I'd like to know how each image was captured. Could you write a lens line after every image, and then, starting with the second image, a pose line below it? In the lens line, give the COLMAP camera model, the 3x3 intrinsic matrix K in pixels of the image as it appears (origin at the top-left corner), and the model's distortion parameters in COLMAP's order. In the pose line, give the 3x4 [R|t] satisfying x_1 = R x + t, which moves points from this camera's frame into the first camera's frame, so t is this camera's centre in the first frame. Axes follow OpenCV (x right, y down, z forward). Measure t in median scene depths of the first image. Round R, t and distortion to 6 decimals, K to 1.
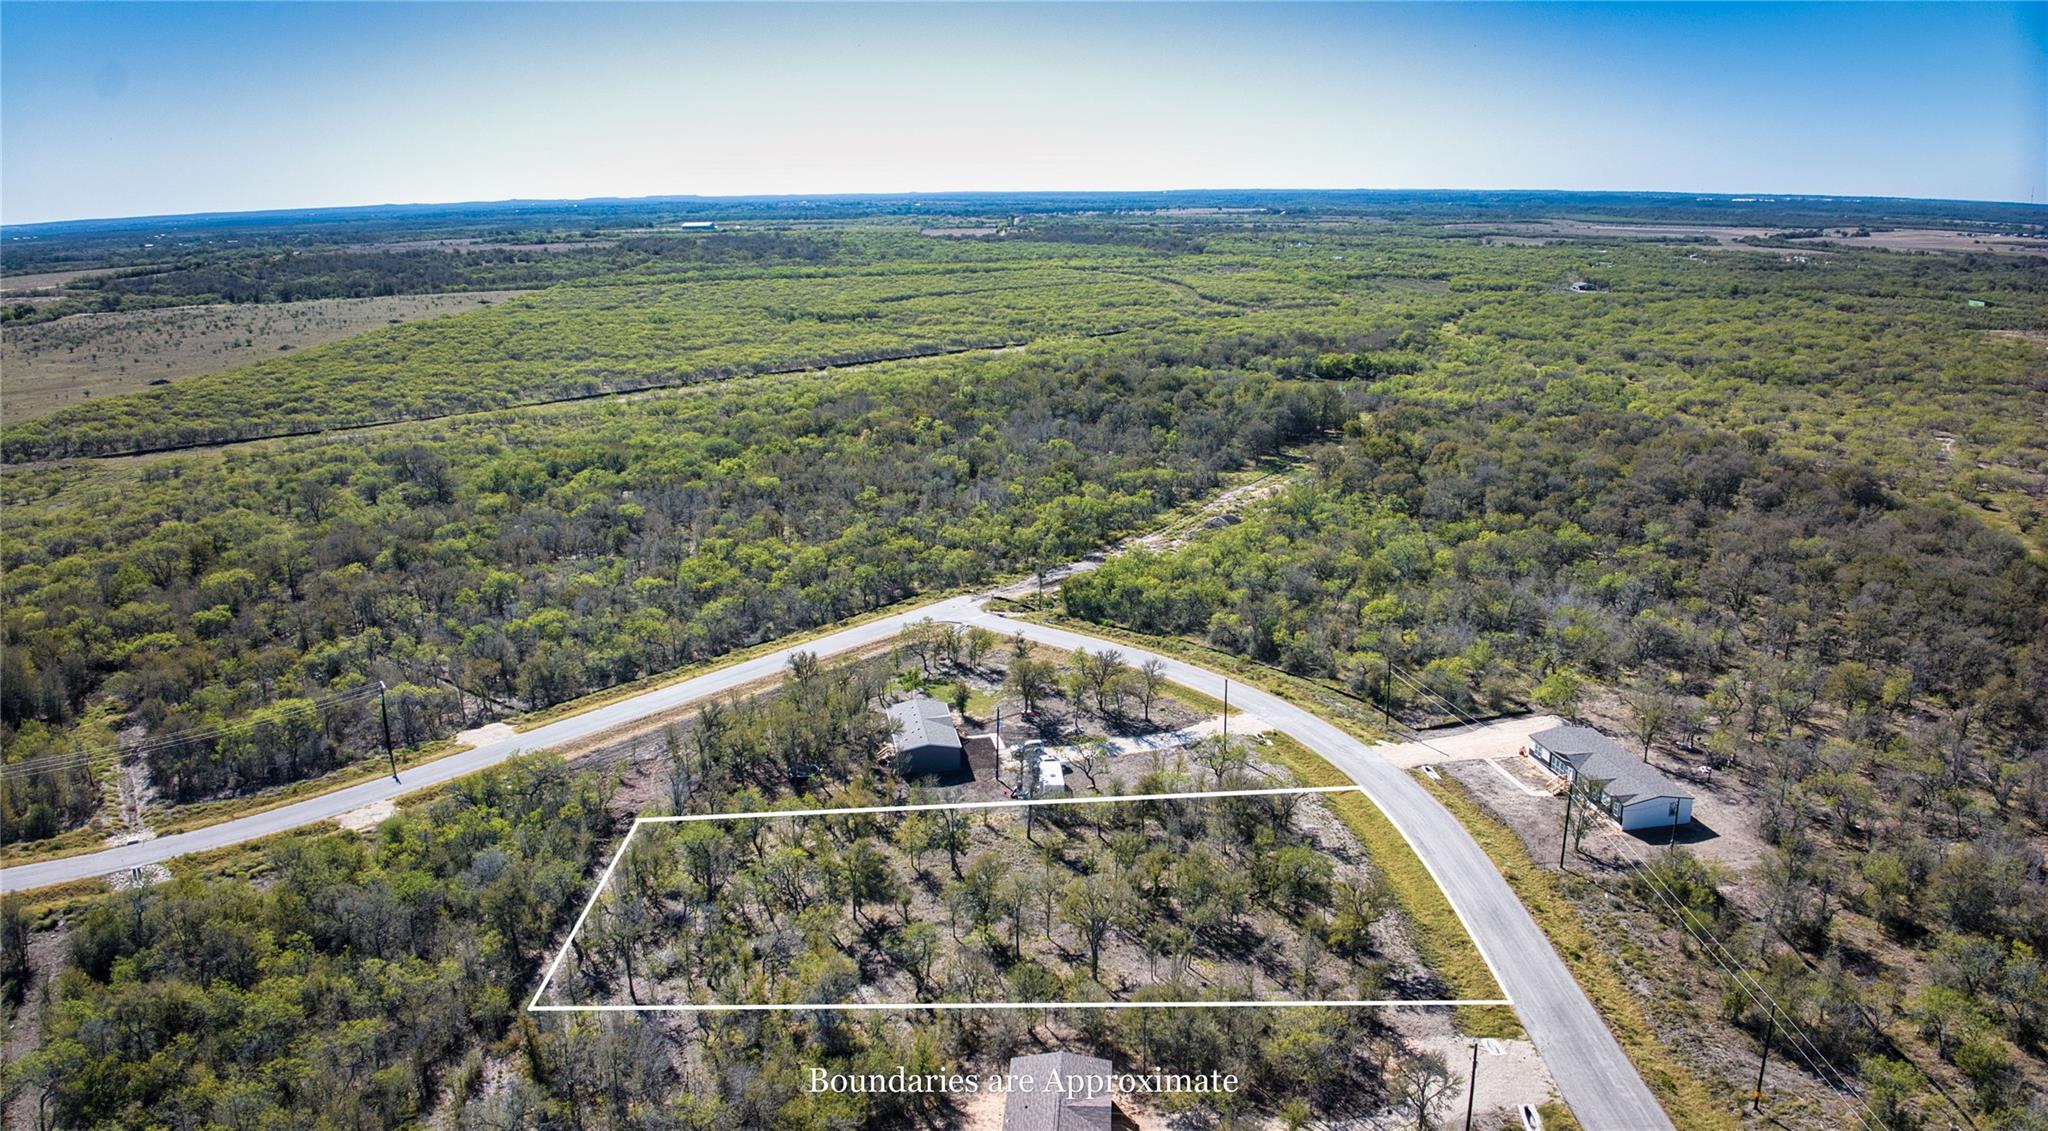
lens RADIAL K [[1450.9, 0, 1033.0], [0, 1450.9, 568.9], [0, 0, 1]] dist [-0.098971, -0.022129]
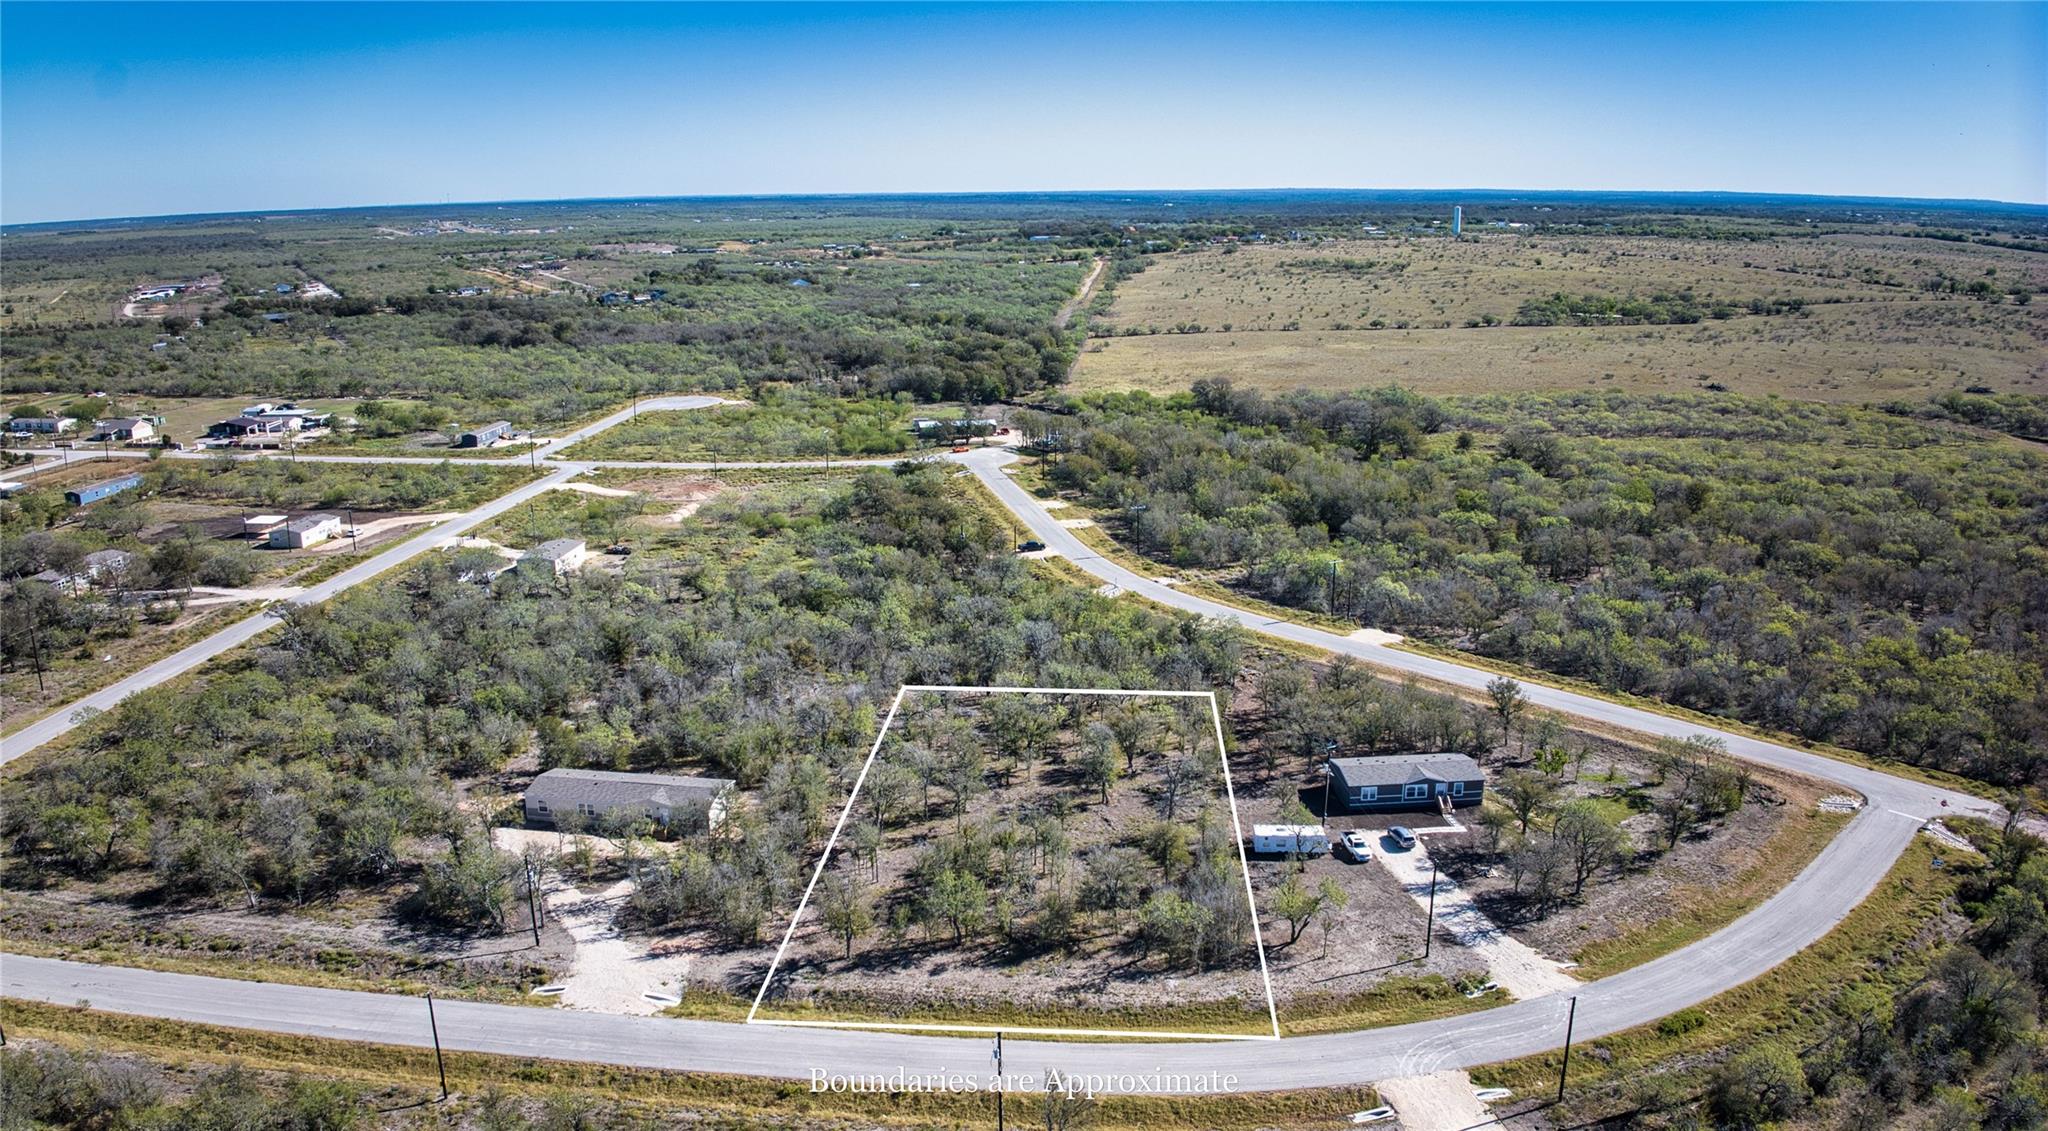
lens RADIAL K [[1450.9, 0, 1016.4], [0, 1450.9, 569.2], [0, 0, 1]] dist [-0.098971, -0.022129]
pose [[-0.100667, 0.271419, -0.957182, 0.734050], [-0.246567, 0.925251, 0.288296, -0.195086], [0.963883, 0.265031, -0.026219, 0.720149]]
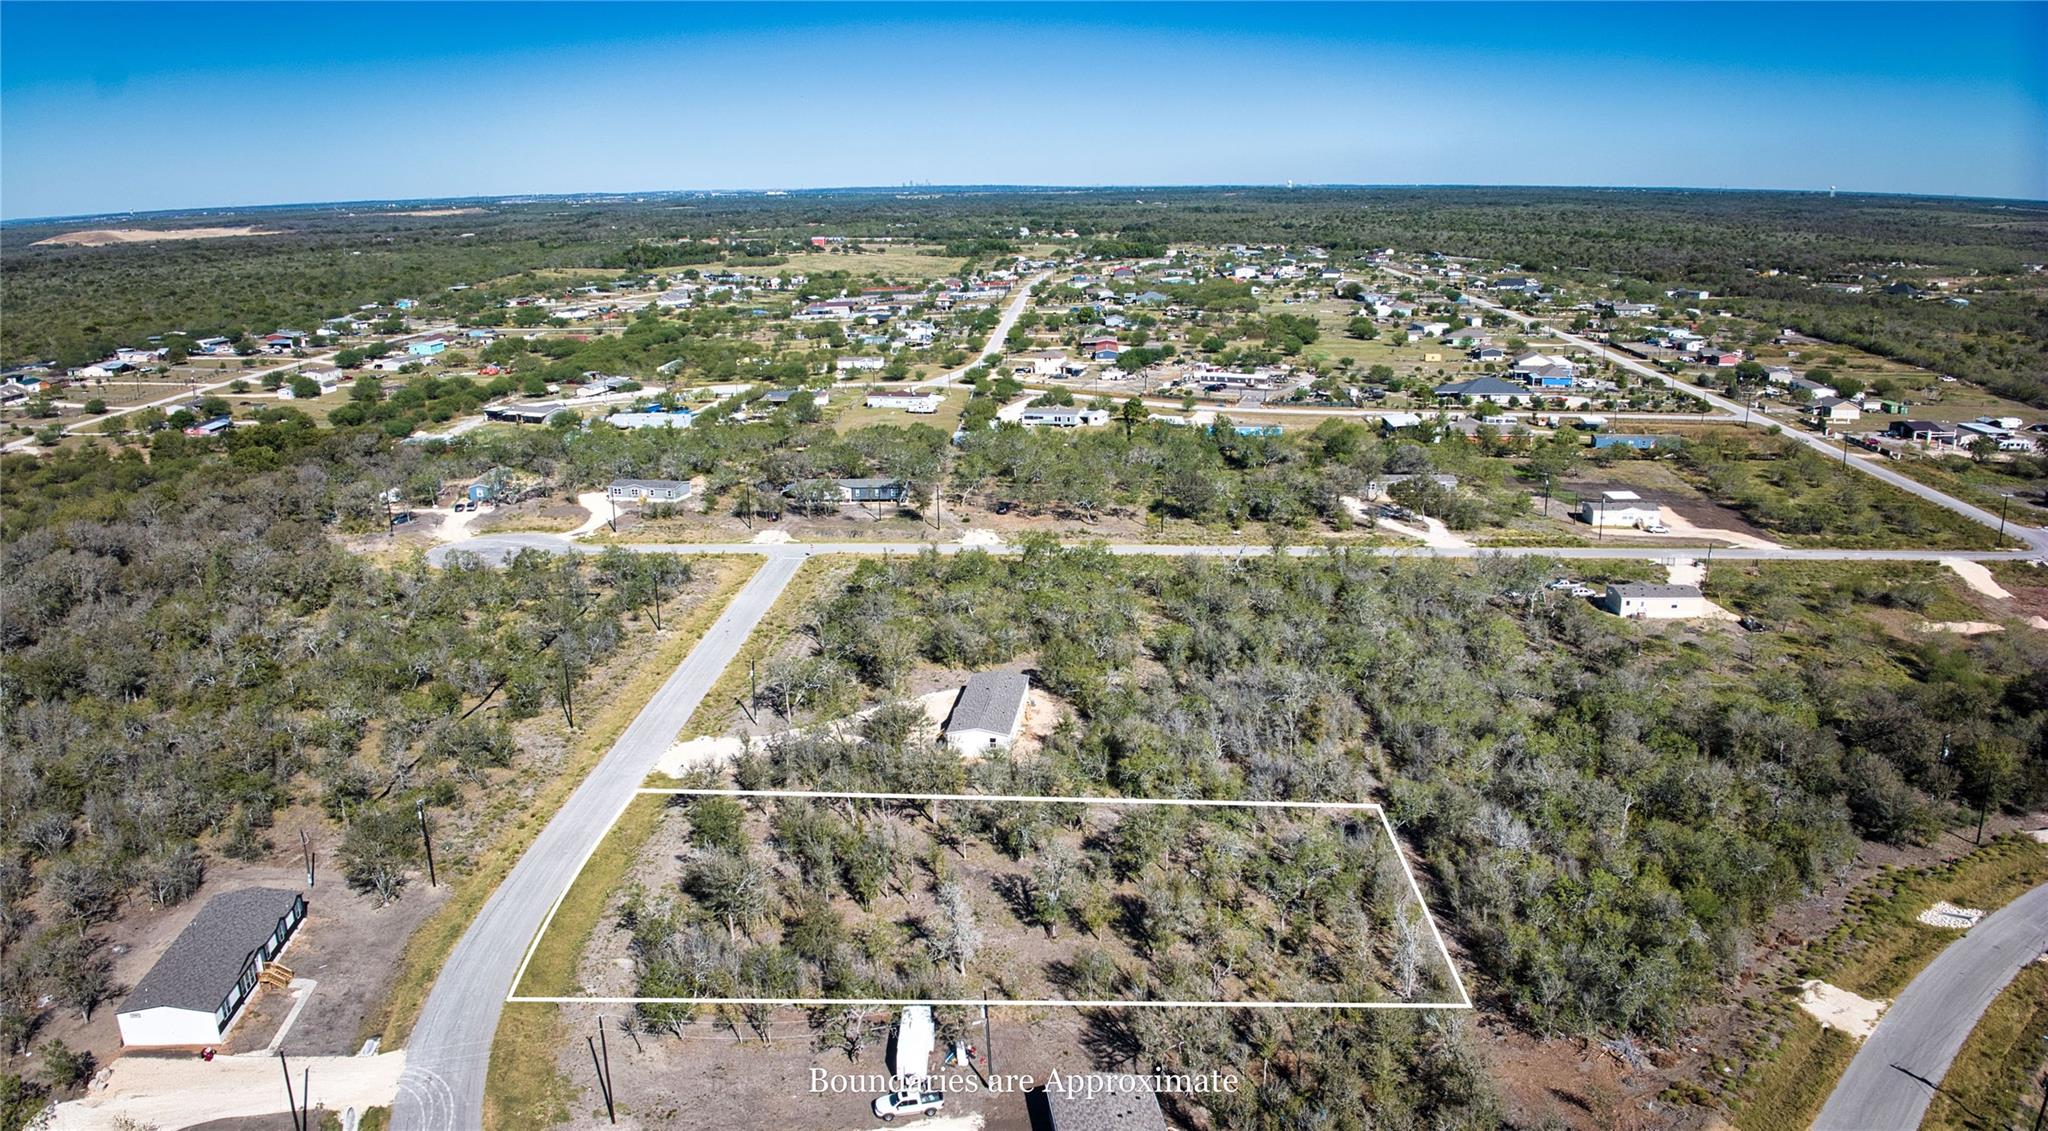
lens RADIAL K [[1450.9, 0, 1029.3], [0, 1450.9, 562.7], [0, 0, 1]] dist [-0.098971, -0.022129]
pose [[-0.998406, 0.010317, 0.055492, -0.073500], [0.036651, 0.866182, 0.498383, -0.346630], [-0.042924, 0.499622, -0.865179, 1.301919]]
